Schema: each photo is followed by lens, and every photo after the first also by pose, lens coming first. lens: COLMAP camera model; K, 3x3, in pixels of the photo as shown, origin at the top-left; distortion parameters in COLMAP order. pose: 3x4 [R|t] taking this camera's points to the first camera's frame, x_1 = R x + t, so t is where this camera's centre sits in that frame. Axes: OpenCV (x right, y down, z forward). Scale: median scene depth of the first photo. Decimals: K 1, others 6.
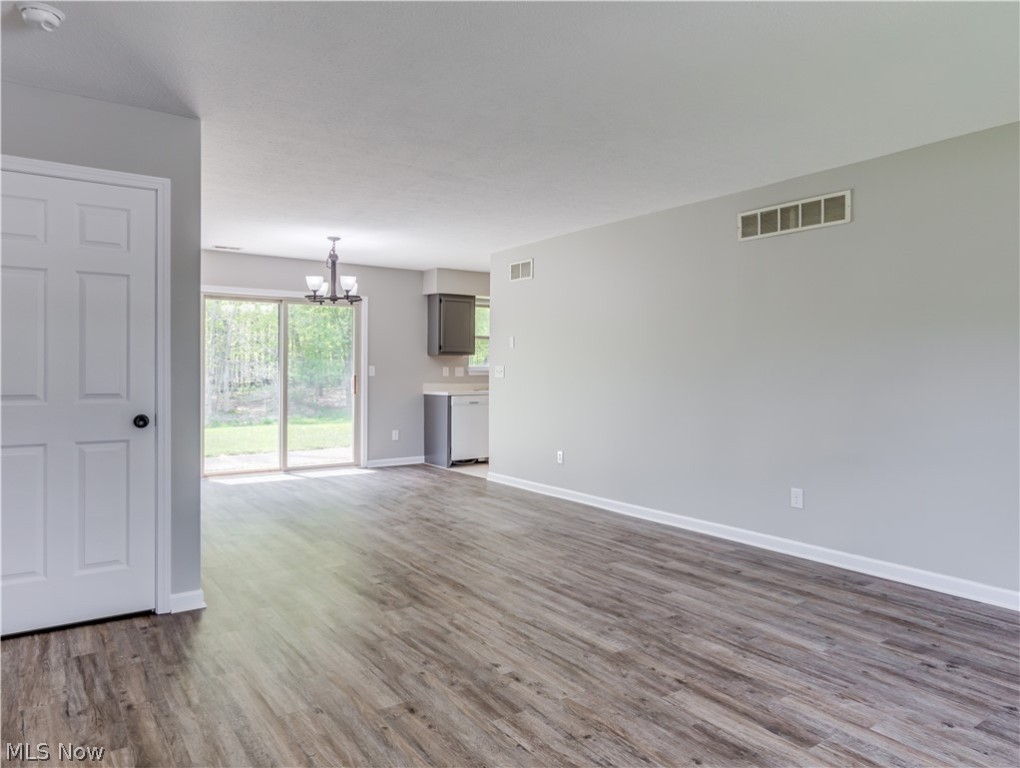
lens RADIAL K [[695.3, 0, 522.7], [0, 695.3, 366.9], [0, 0, 1]] dist [-0.002034, -0.001840]
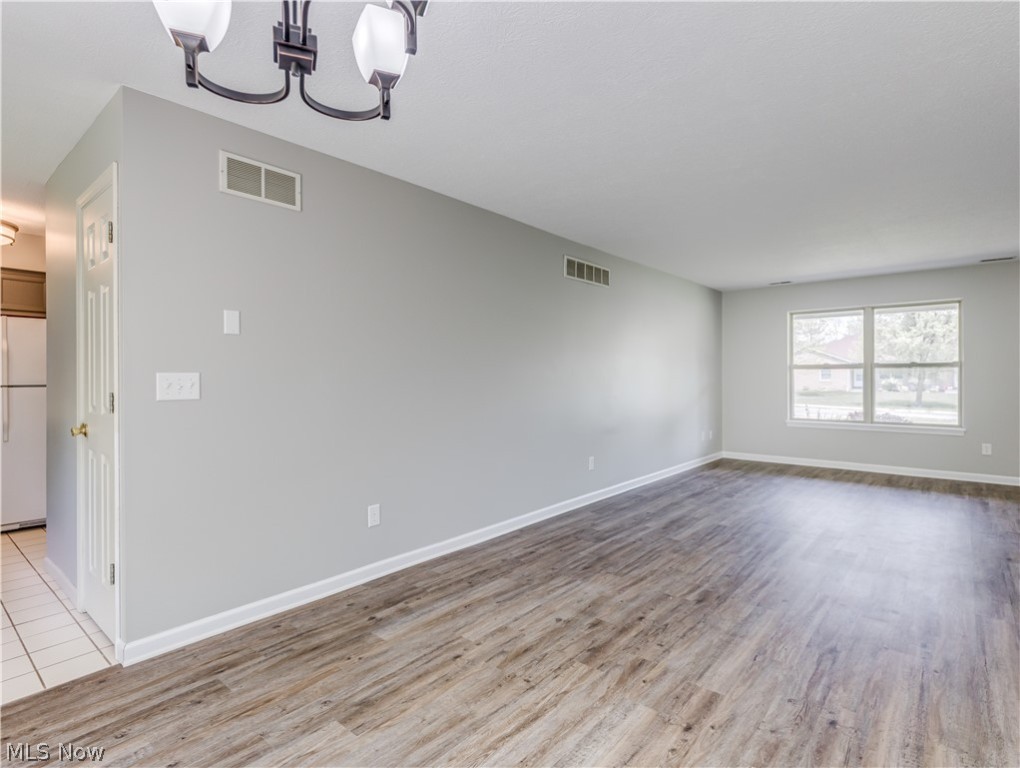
lens RADIAL K [[523.0, 0, 510.0], [0, 523.0, 384.0], [0, 0, 1]] dist [0.002008, 0.001040]
pose [[-0.237632, -0.012224, 0.971278, -0.856075], [0.002271, 0.999911, 0.013140, 0.004641], [-0.971353, 0.005328, -0.237583, 1.896419]]
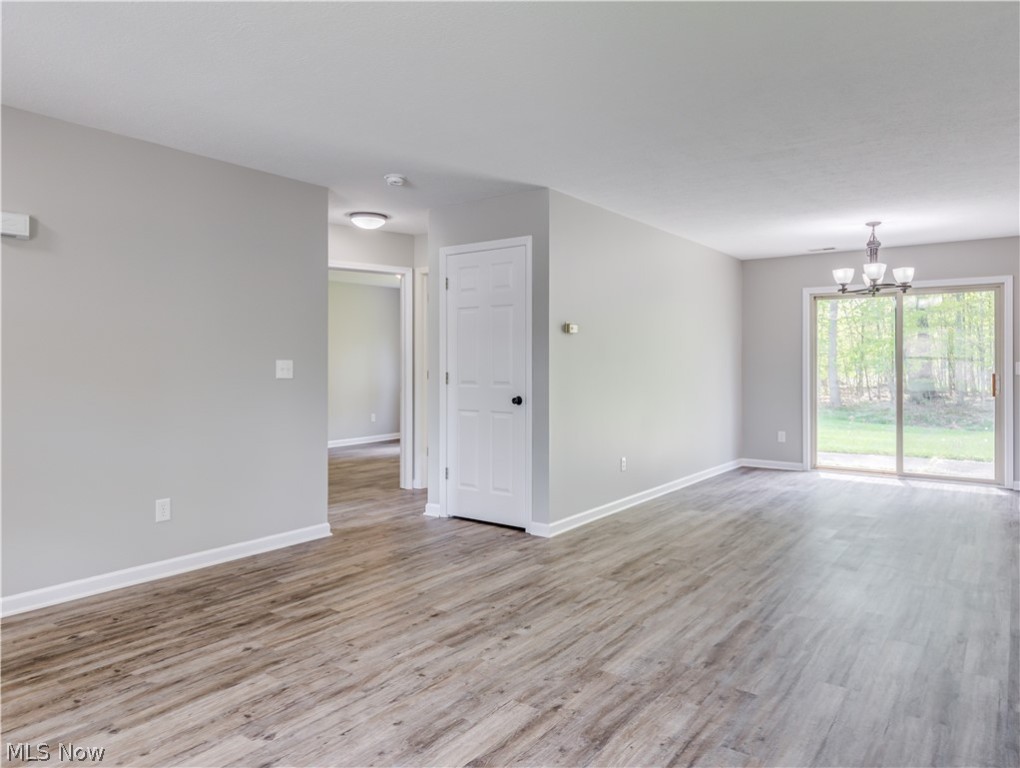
lens RADIAL K [[680.1, 0, 519.5], [0, 680.1, 359.8], [0, 0, 1]] dist [0.002639, -0.002452]
pose [[0.313932, -0.010758, -0.949384, 0.843567], [0.003248, 0.999942, -0.010257, 0.005109], [0.949440, 0.000136, 0.313949, 0.534887]]
